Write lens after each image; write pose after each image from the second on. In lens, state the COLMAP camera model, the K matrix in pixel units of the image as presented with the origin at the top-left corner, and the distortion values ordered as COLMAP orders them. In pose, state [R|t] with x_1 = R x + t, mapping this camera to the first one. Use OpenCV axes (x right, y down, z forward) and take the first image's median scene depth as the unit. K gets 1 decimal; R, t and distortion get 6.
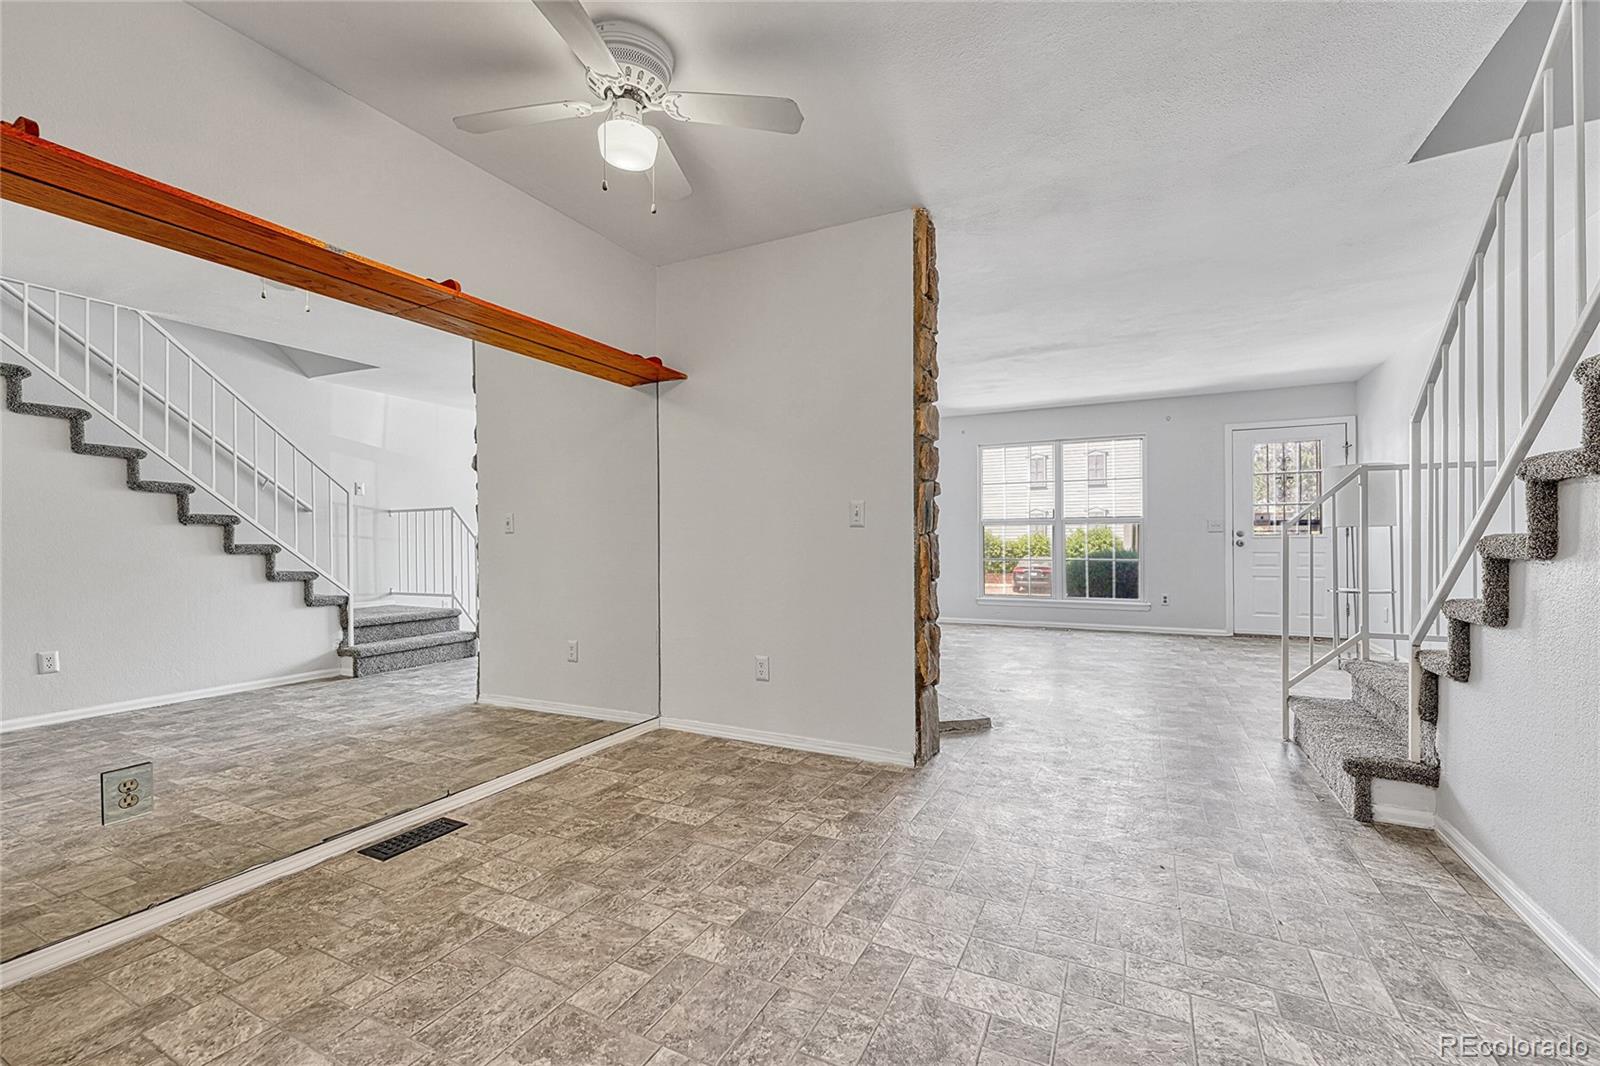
lens RADIAL K [[647.1, 0, 836.4], [0, 647.1, 533.5], [0, 0, 1]] dist [-0.002572, 0.000761]
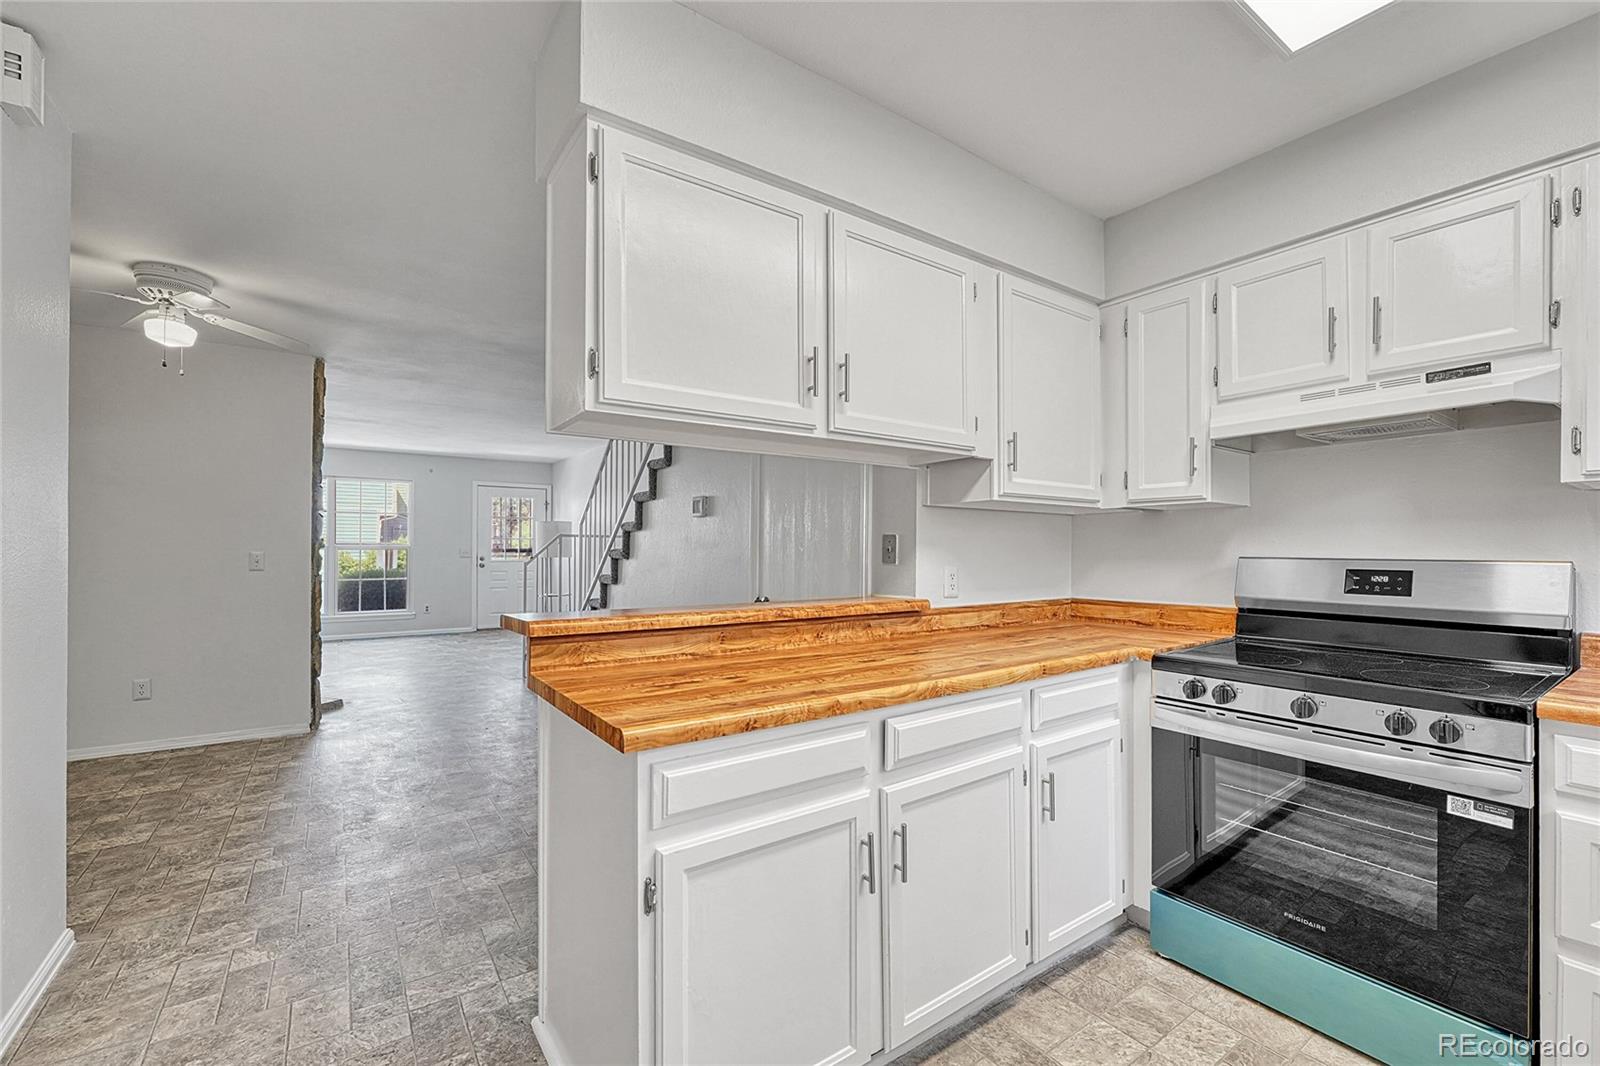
lens RADIAL K [[647.1, 0, 797.0], [0, 647.1, 551.3], [0, 0, 1]] dist [-0.002572, 0.000761]
pose [[0.492530, 0.008909, 0.870250, -0.716055], [-0.024261, 0.999700, 0.003496, -0.096958], [-0.869957, -0.022835, 0.492598, -0.792612]]
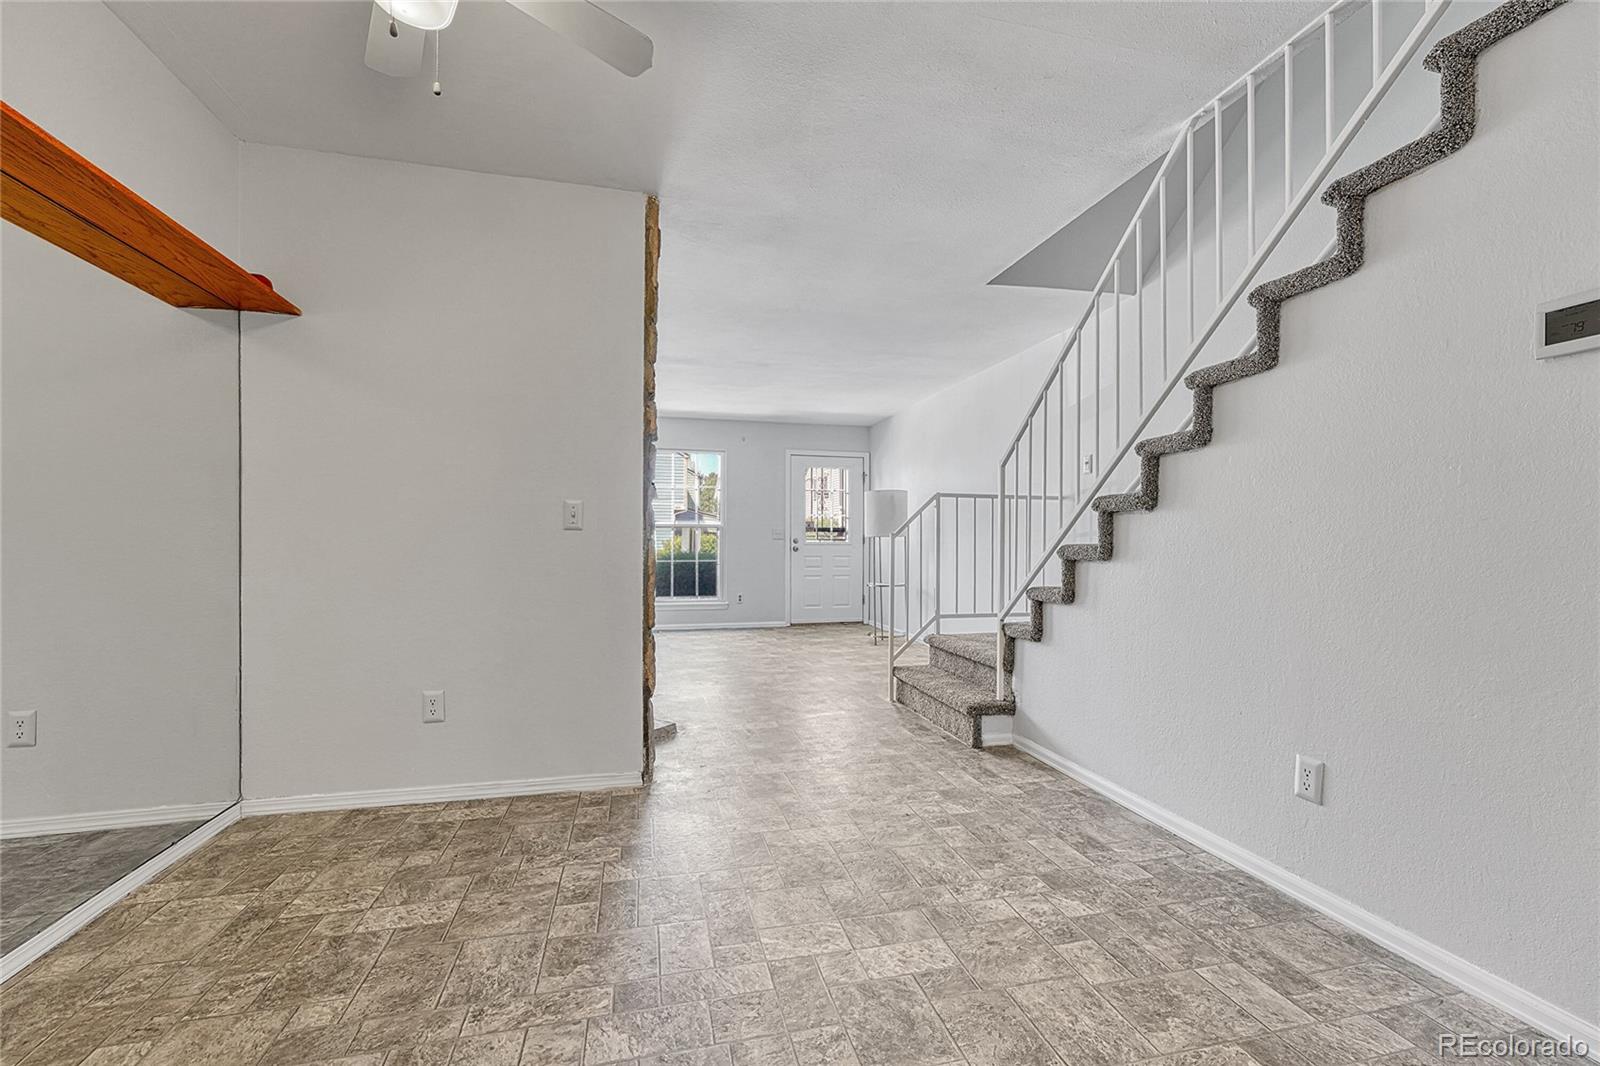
lens RADIAL K [[647.1, 0, 798.1], [0, 647.1, 538.0], [0, 0, 1]] dist [-0.002572, 0.000761]
pose [[0.779501, 0.013455, 0.626256, -0.342867], [-0.013659, 0.999897, -0.004481, 0.001747], [-0.626252, -0.005061, 0.779604, 0.144009]]
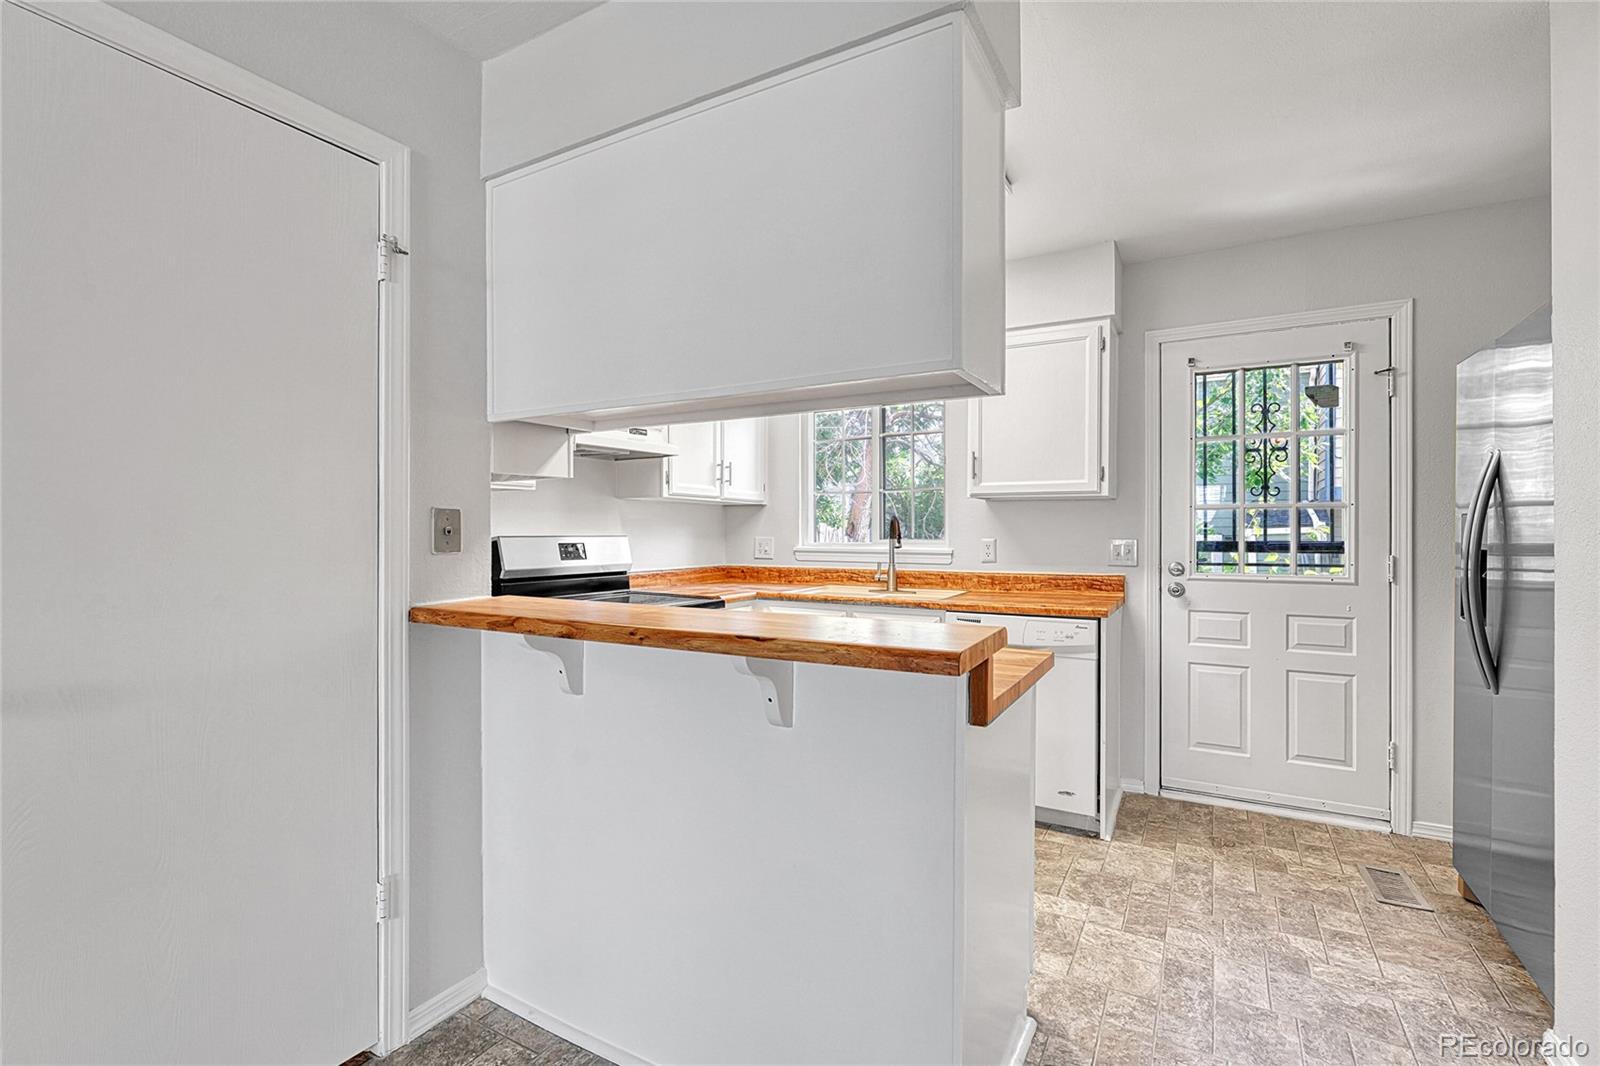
lens RADIAL K [[749.2, 0, 799.5], [0, 749.2, 532.2], [0, 0, 1]] dist [0.012043, 0.001246]
pose [[-0.997042, 0.005647, 0.076652, 0.428420], [0.004300, 0.999834, -0.017726, -0.064505], [-0.076739, -0.017344, -0.996900, 1.657116]]
